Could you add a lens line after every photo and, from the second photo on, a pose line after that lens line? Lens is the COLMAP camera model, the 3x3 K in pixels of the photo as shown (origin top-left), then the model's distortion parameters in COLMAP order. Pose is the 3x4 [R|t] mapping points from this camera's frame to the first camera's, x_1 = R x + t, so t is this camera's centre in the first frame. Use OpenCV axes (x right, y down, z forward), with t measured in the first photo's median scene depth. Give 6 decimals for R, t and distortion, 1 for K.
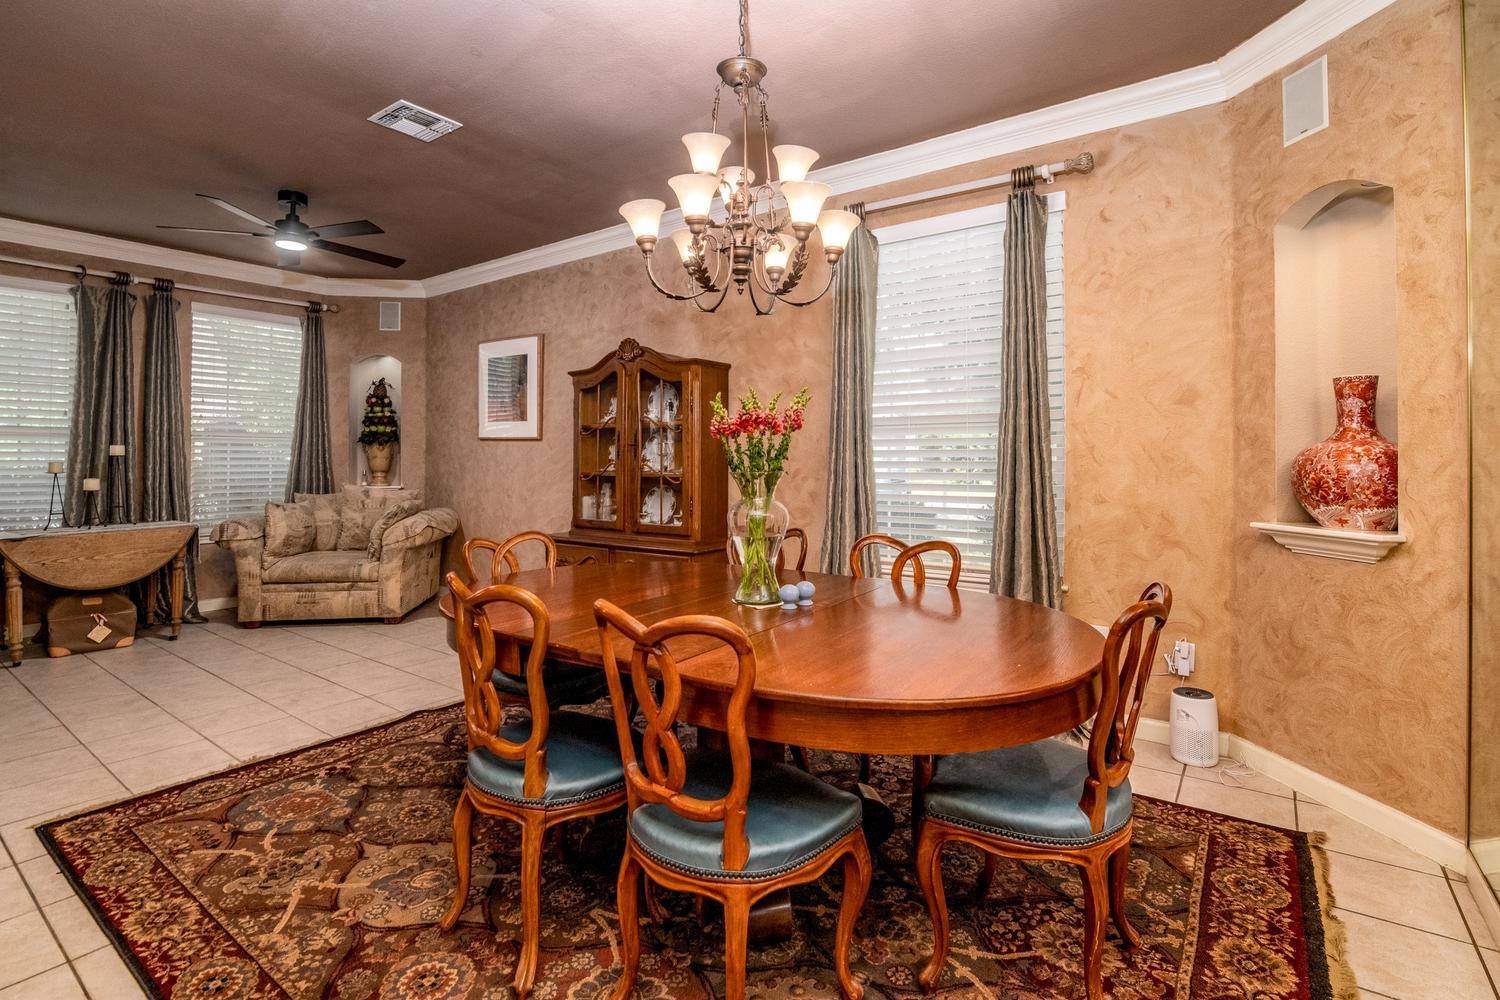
lens RADIAL K [[708.0, 0, 747.2], [0, 708.0, 464.7], [0, 0, 1]] dist [-0.017744, -0.000718]
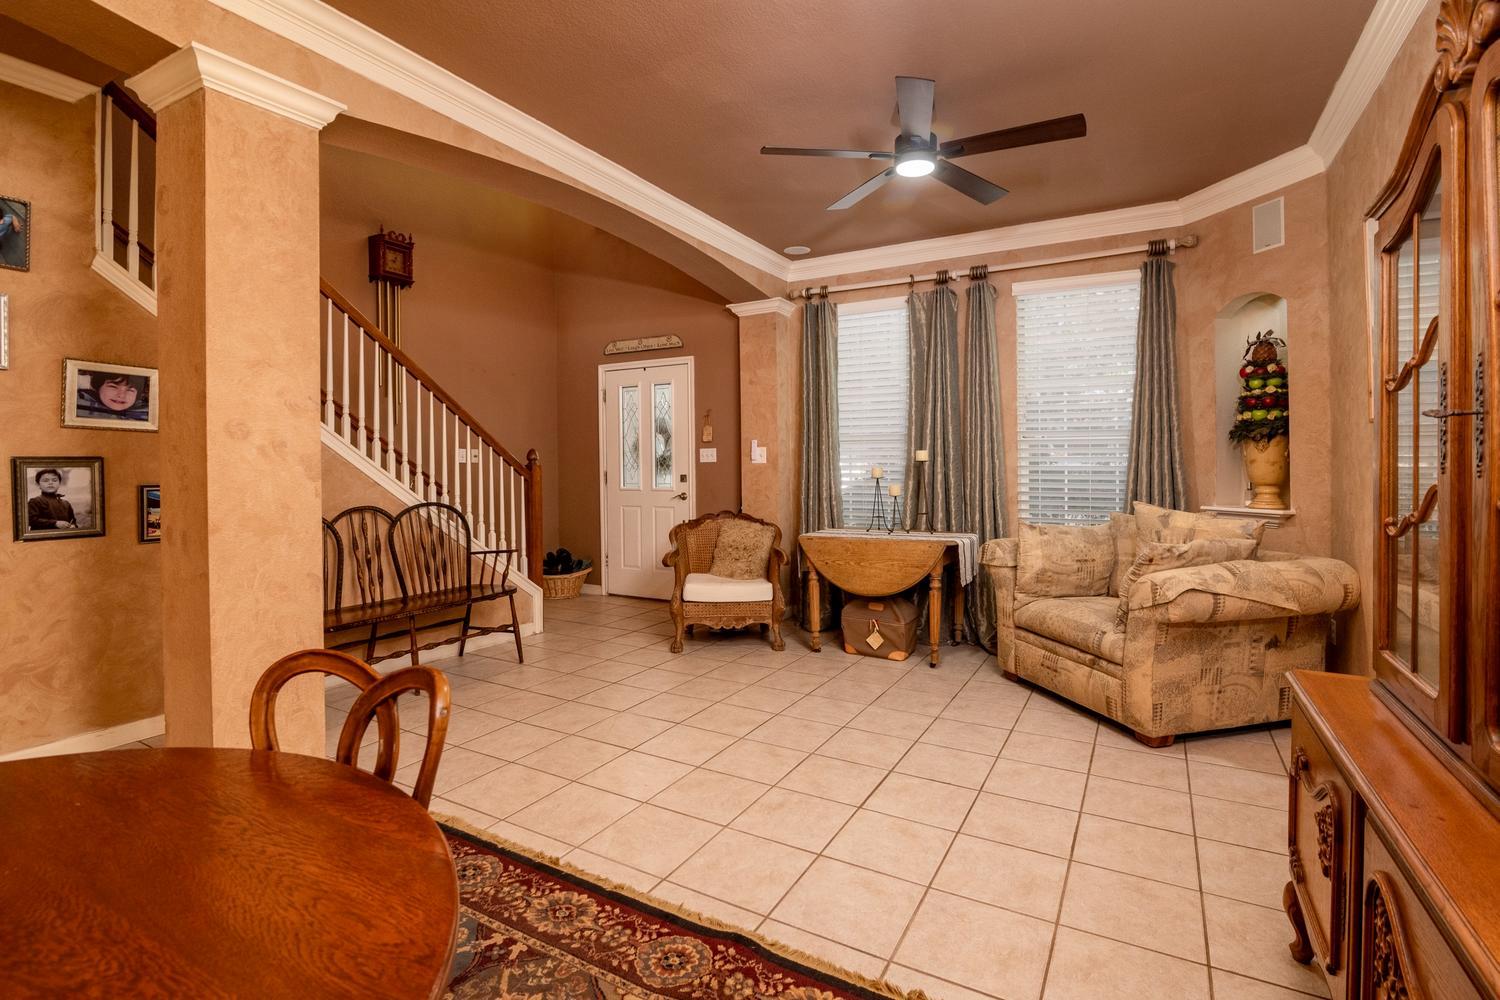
lens RADIAL K [[708.0, 0, 747.2], [0, 708.0, 464.7], [0, 0, 1]] dist [-0.017744, -0.000718]
pose [[0.114258, 0.002625, -0.993448, 0.042676], [-0.006312, 0.999978, 0.001916, -0.007658], [0.993431, 0.006052, 0.114273, 0.609509]]
